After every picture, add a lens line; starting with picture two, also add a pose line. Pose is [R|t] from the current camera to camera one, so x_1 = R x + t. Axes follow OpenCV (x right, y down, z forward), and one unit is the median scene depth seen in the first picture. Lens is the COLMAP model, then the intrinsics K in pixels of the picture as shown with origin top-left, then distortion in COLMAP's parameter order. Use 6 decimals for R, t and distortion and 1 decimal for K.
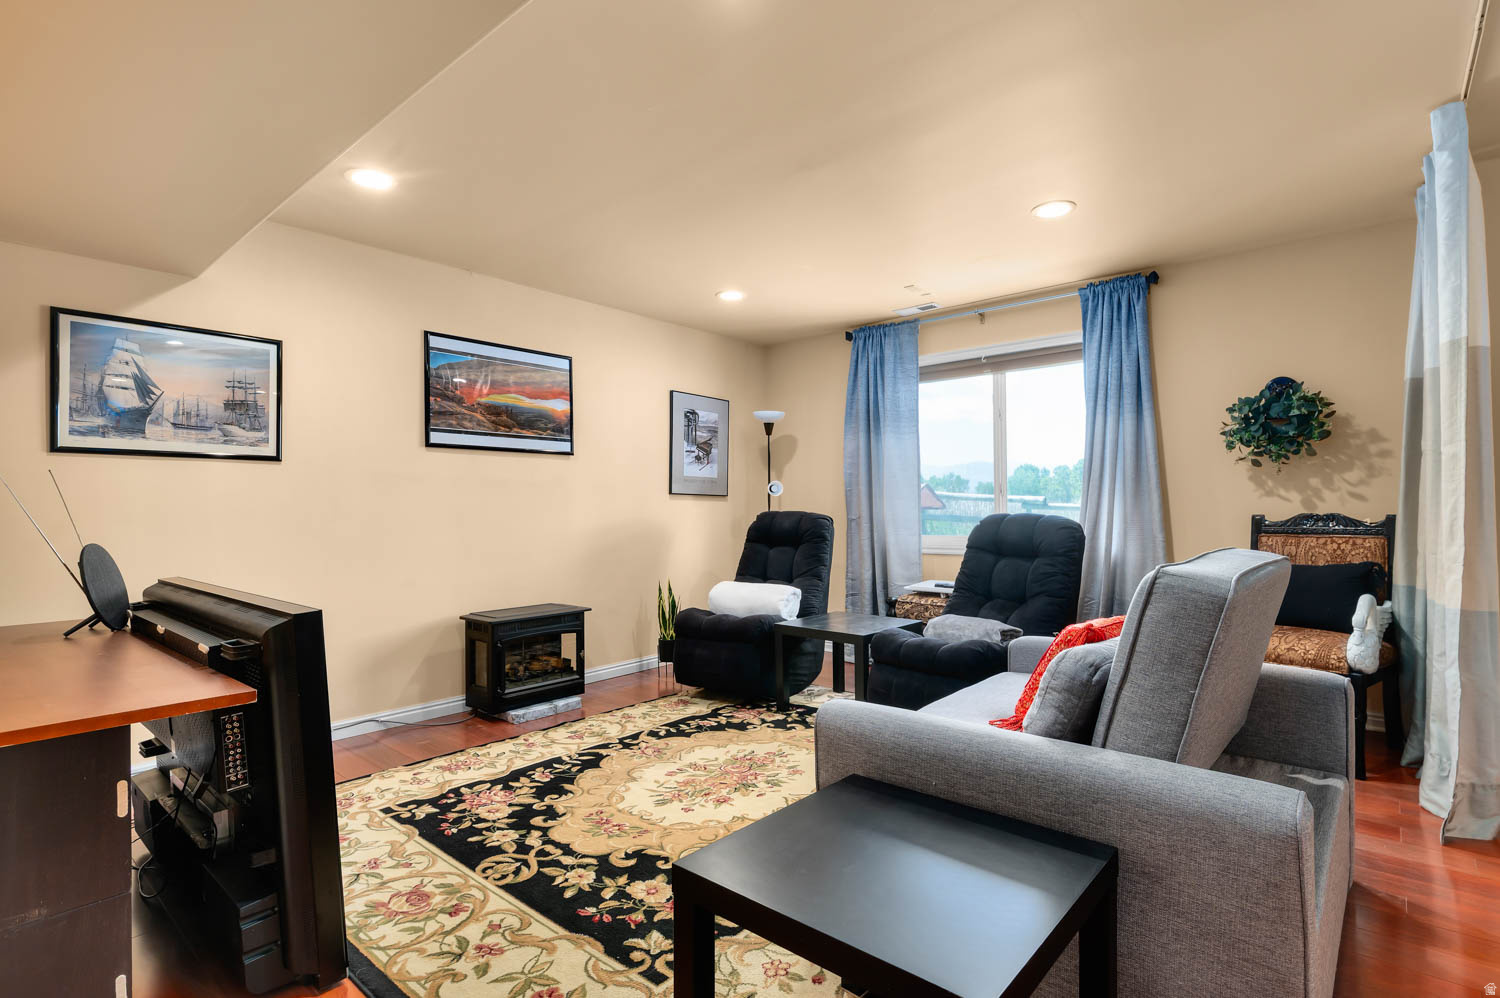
lens RADIAL K [[724.0, 0, 751.7], [0, 724.0, 501.4], [0, 0, 1]] dist [0.004099, 0.000818]
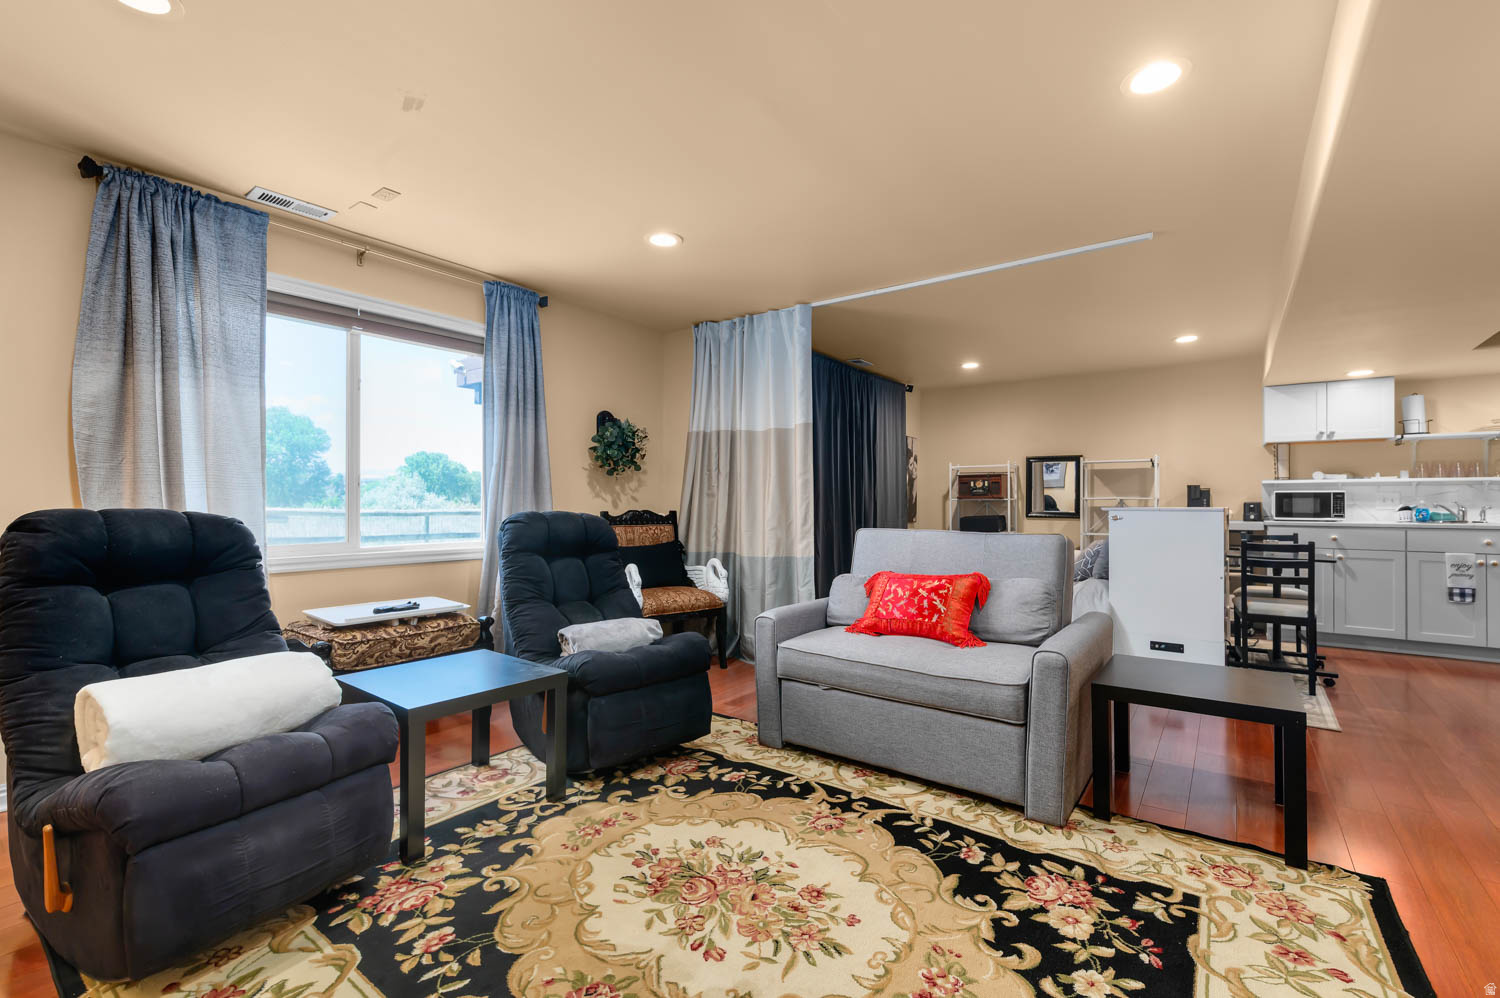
lens RADIAL K [[645.3, 0, 757.0], [0, 645.3, 507.9], [0, 0, 1]] dist [0.001434, -0.000347]
pose [[-0.076201, -0.000512, 0.997092, -0.534199], [-0.011182, 0.999937, -0.000341, 0.009734], [-0.997030, -0.011175, -0.076202, 0.845567]]
